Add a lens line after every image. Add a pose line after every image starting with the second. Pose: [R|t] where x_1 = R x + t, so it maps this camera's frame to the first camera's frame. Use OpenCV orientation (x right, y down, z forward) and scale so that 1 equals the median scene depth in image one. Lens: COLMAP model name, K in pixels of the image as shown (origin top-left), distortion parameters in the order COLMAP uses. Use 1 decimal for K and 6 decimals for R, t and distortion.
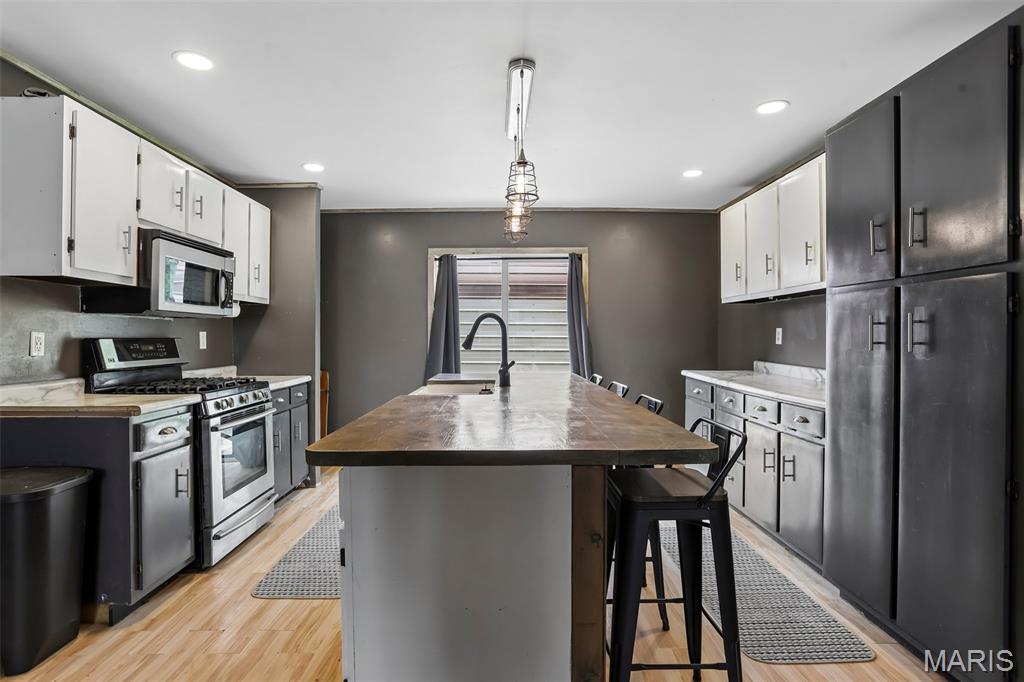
lens RADIAL K [[528.3, 0, 508.3], [0, 528.3, 339.8], [0, 0, 1]] dist [-0.068302, 0.038979]
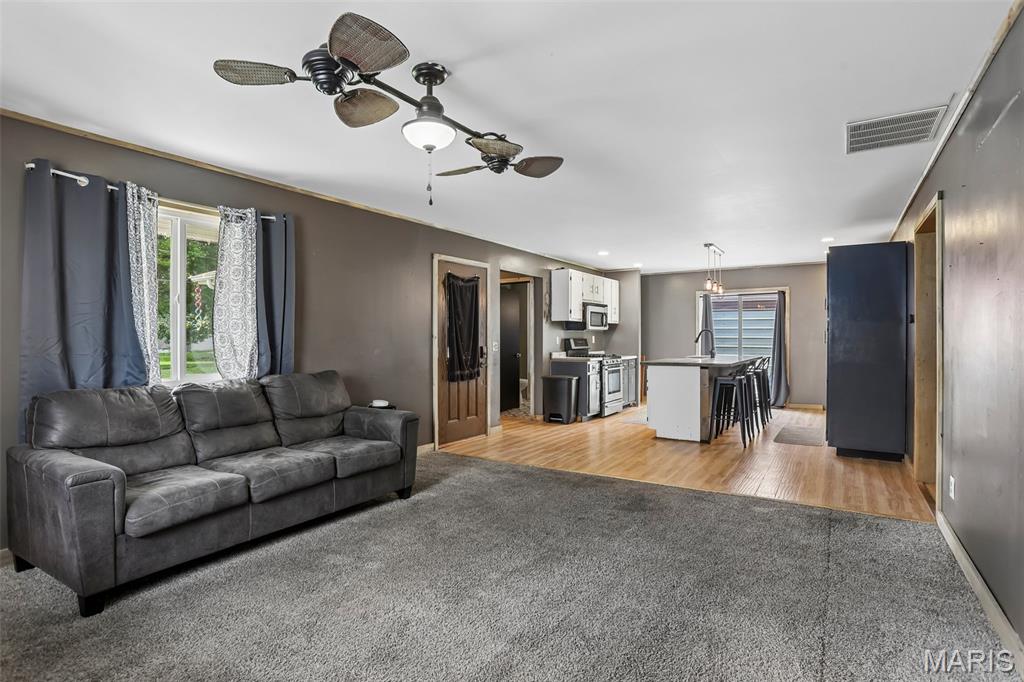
lens RADIAL K [[528.3, 0, 508.3], [0, 528.3, 339.8], [0, 0, 1]] dist [-0.068302, 0.038979]
pose [[0.833845, 0.002666, -0.551992, 0.558273], [-0.003045, 0.999995, 0.000230, 0.003332], [0.551991, 0.001490, 0.833849, -1.618305]]
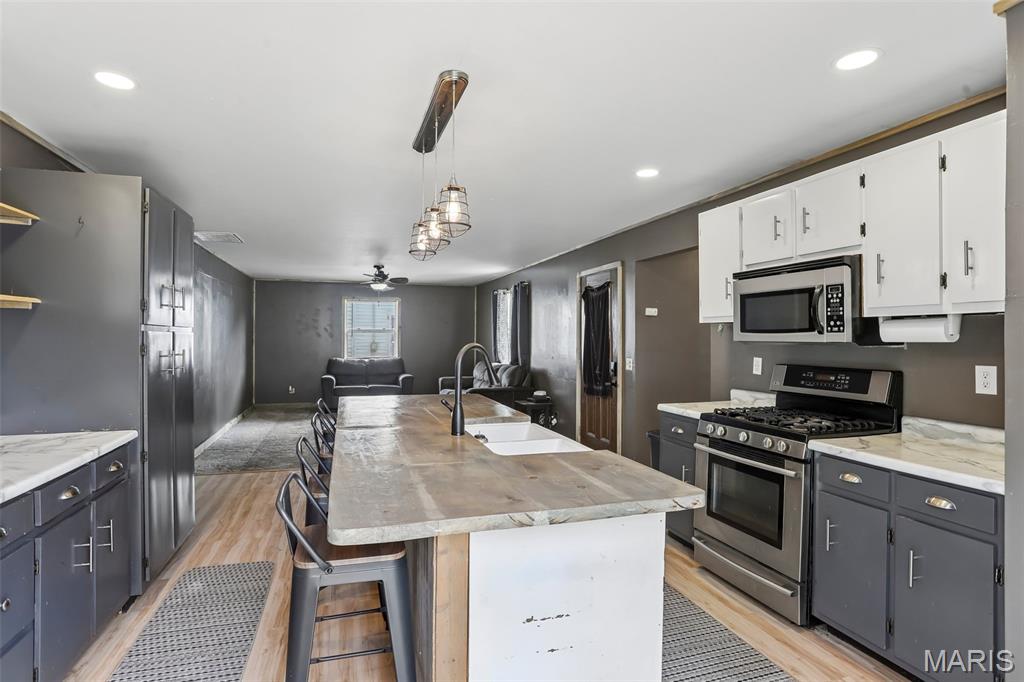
lens RADIAL K [[528.3, 0, 508.3], [0, 528.3, 339.8], [0, 0, 1]] dist [-0.068302, 0.038979]
pose [[-0.958267, -0.000736, -0.285874, 0.146723], [-0.003478, 0.999953, 0.009084, -0.062111], [0.285854, 0.009699, -0.958224, 1.754298]]
